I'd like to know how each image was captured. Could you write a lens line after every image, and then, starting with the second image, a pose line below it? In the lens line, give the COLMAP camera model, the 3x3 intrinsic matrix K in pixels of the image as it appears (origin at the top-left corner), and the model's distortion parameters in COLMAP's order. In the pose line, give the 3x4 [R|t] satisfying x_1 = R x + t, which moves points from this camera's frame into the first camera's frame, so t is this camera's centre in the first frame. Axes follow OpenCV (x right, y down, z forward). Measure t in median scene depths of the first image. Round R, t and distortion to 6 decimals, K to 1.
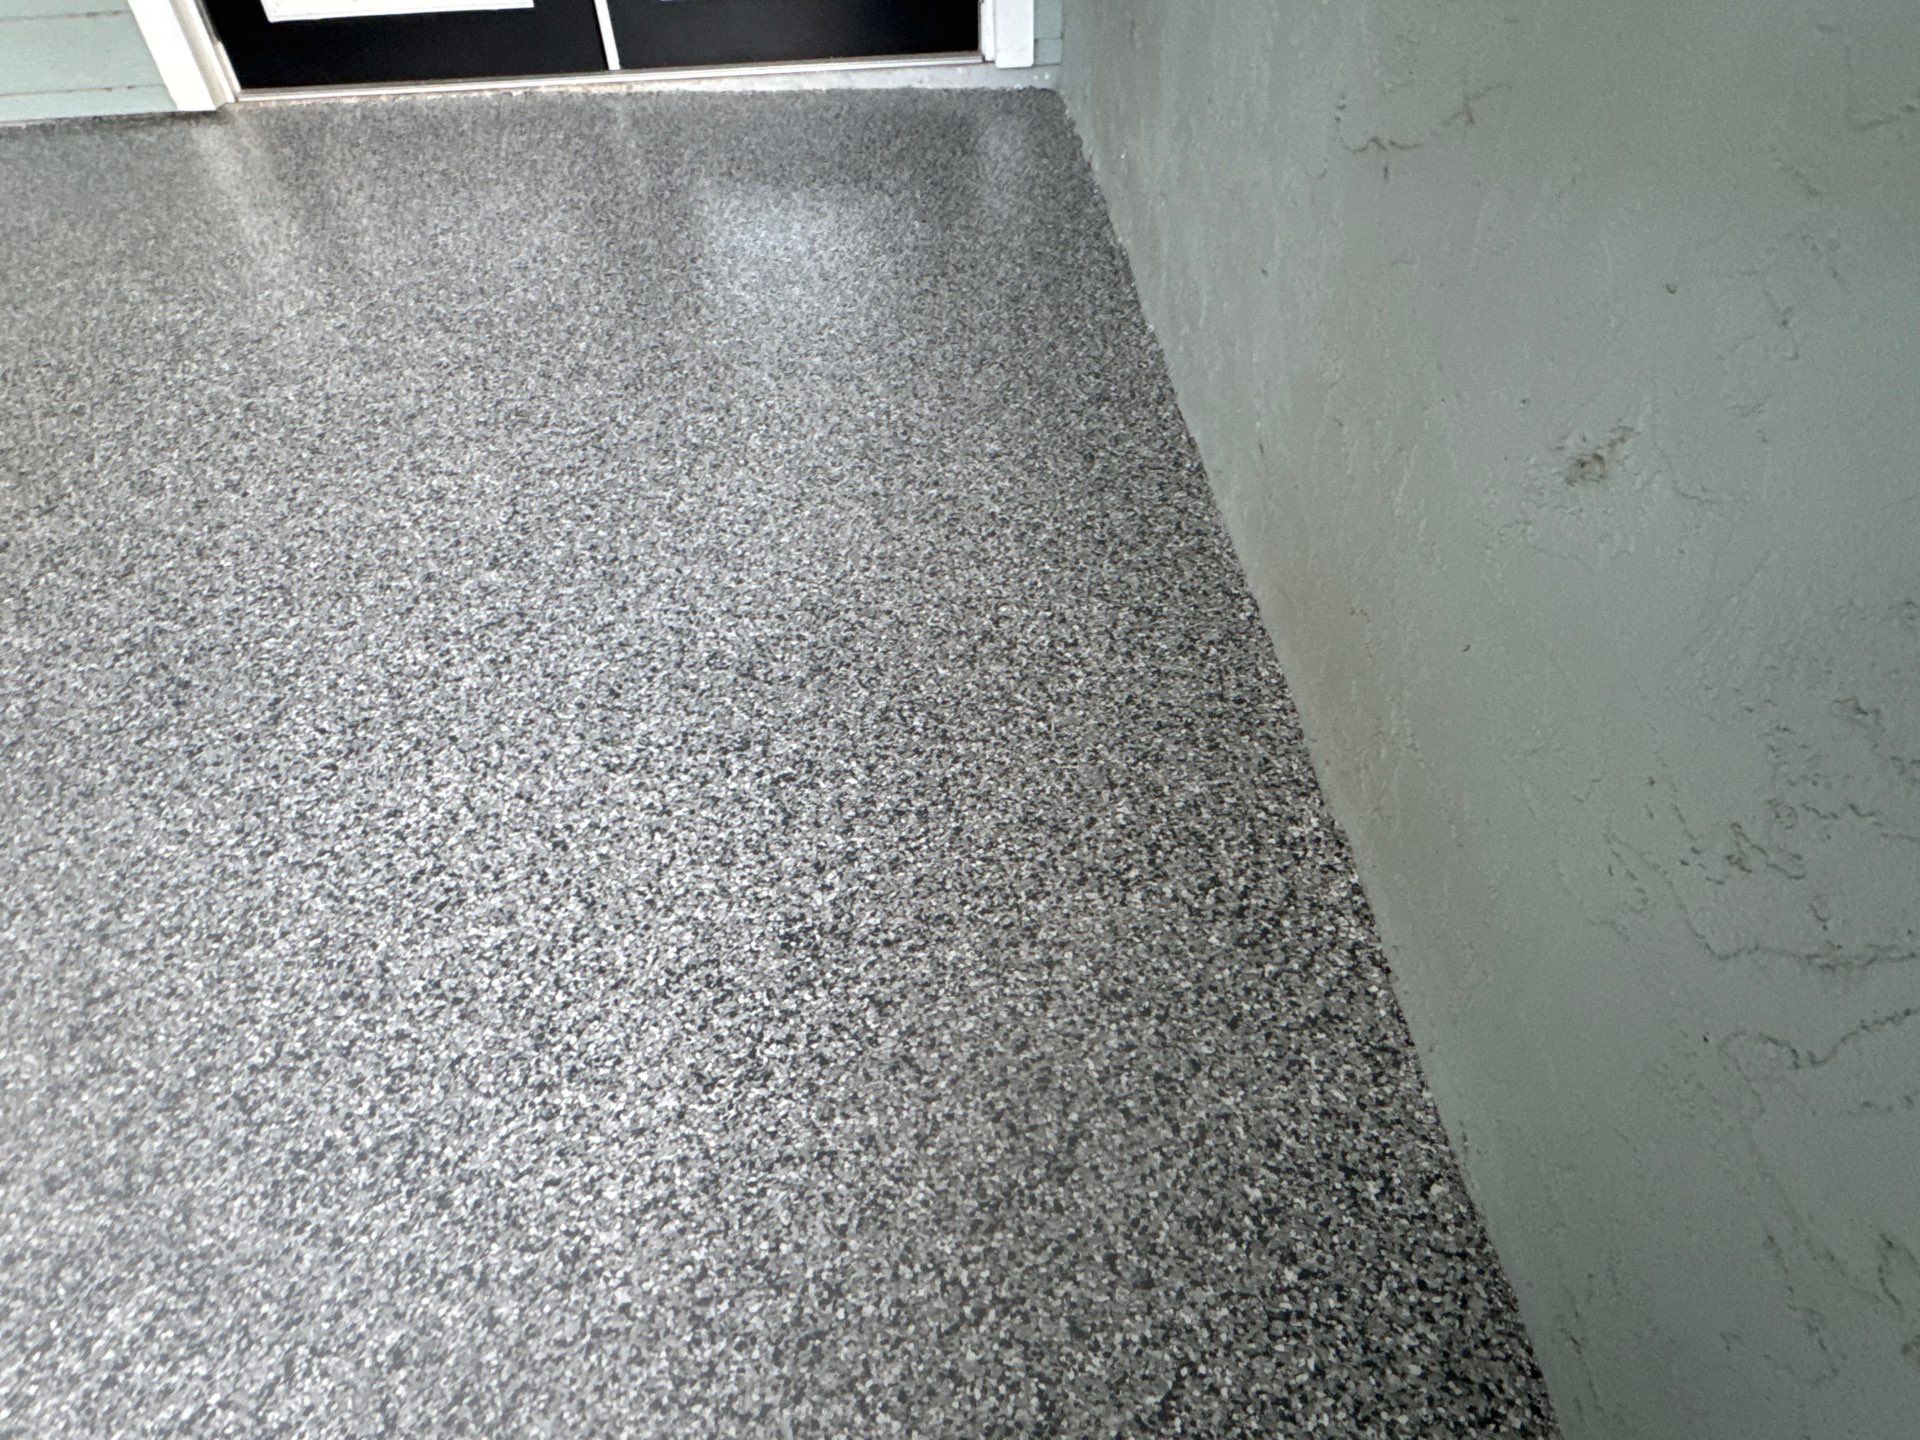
lens RADIAL K [[1172.9, 0, 951.4], [0, 1172.9, 725.2], [0, 0, 1]] dist [-0.005356, 0.003358]
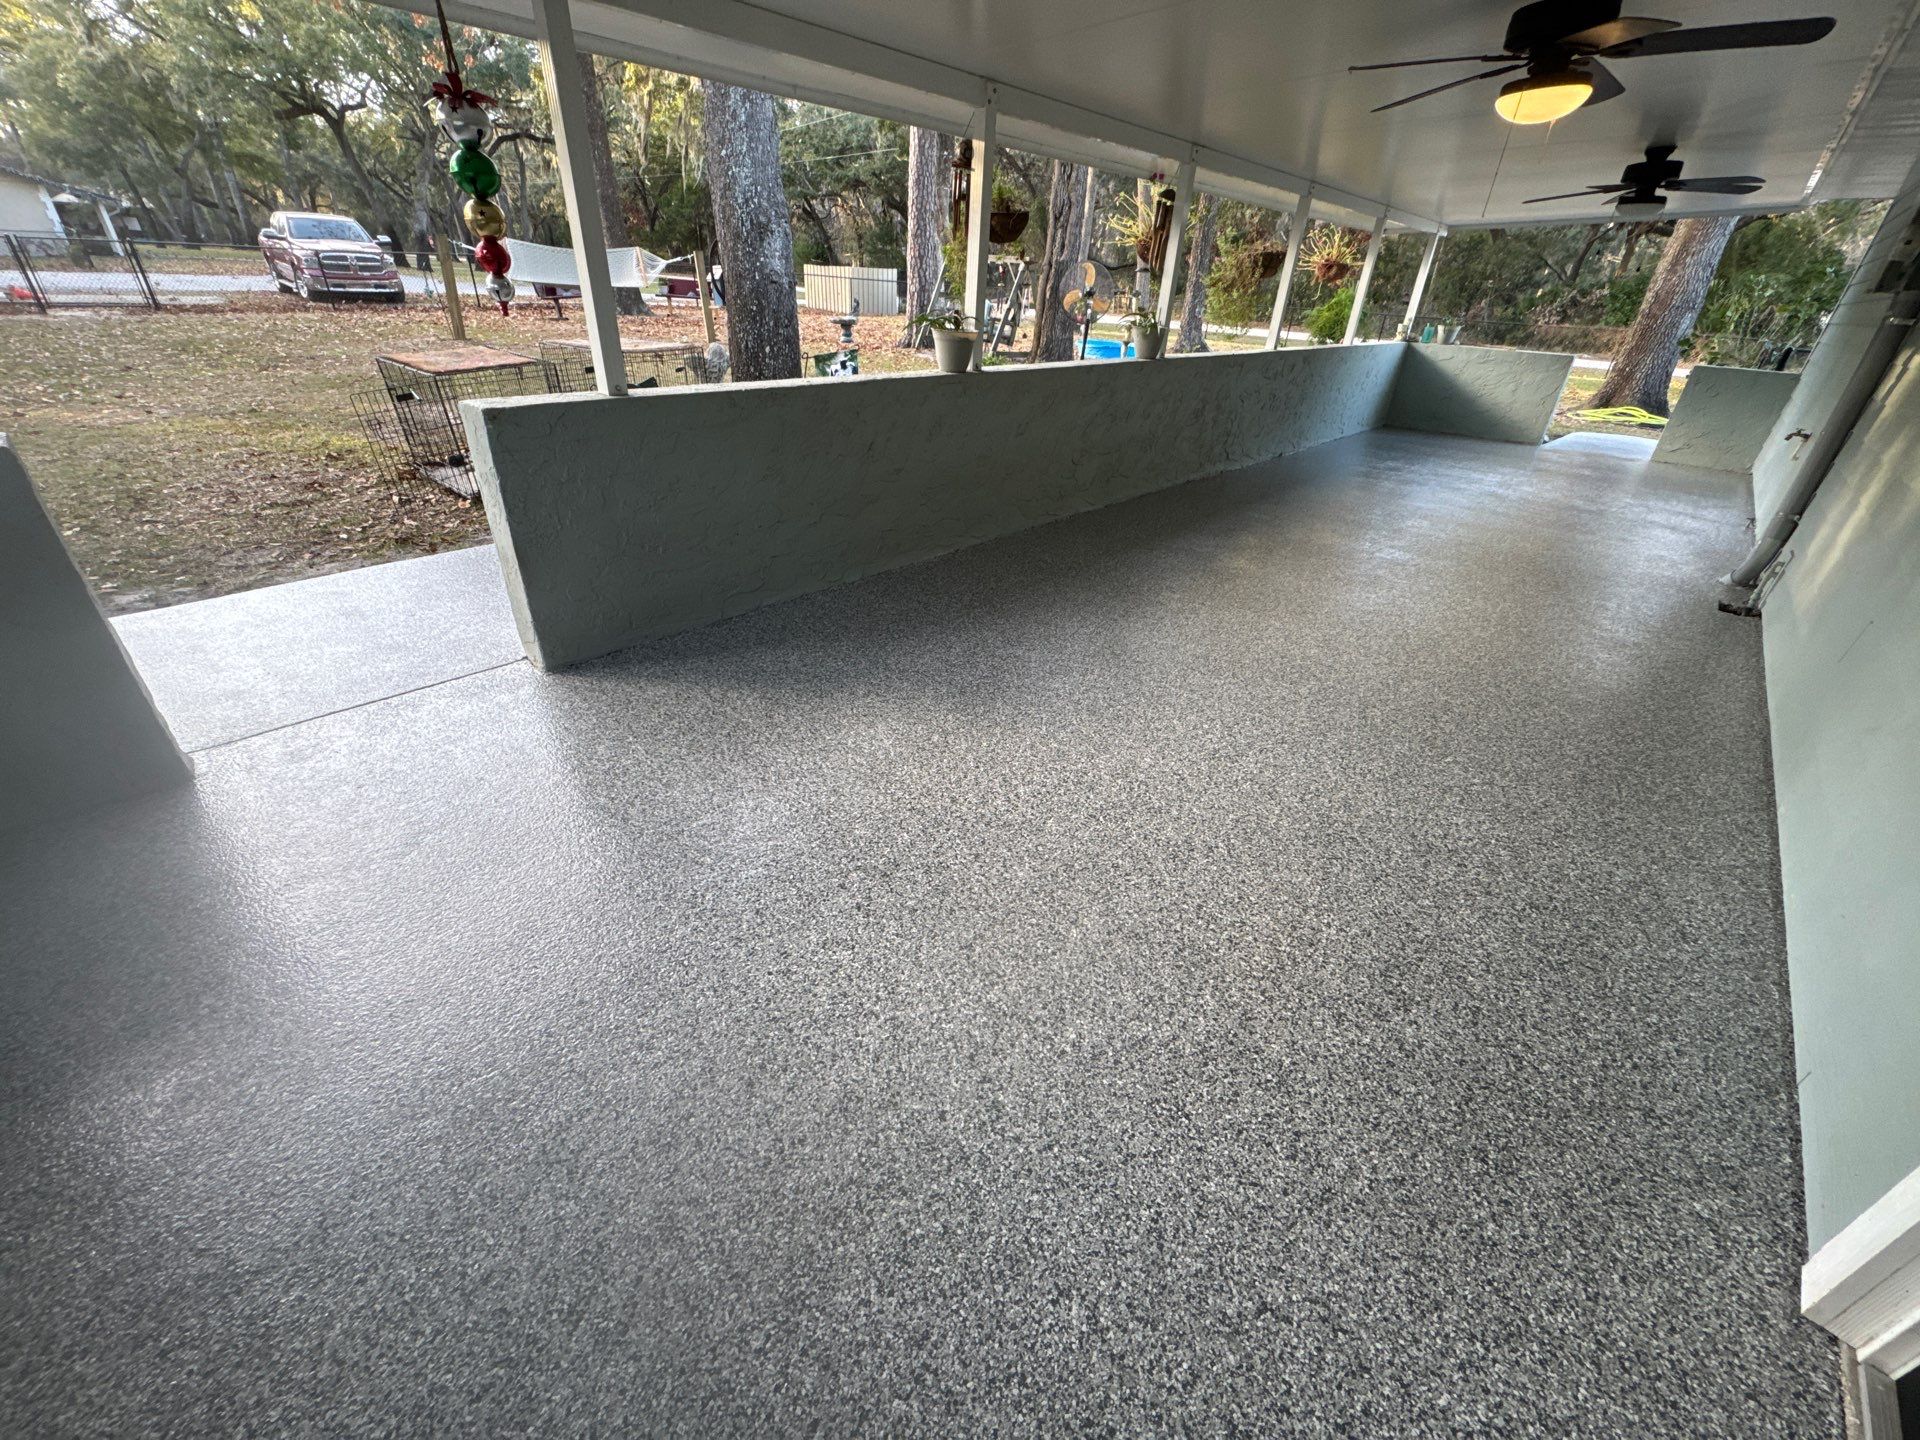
lens RADIAL K [[777.2, 0, 956.2], [0, 777.2, 717.3], [0, 0, 1]] dist [-0.003730, 0.000604]
pose [[-0.717643, 0.345444, -0.604696, -0.382605], [-0.499236, 0.350199, 0.792543, -1.678293], [0.485543, 0.870649, -0.078860, 1.232937]]
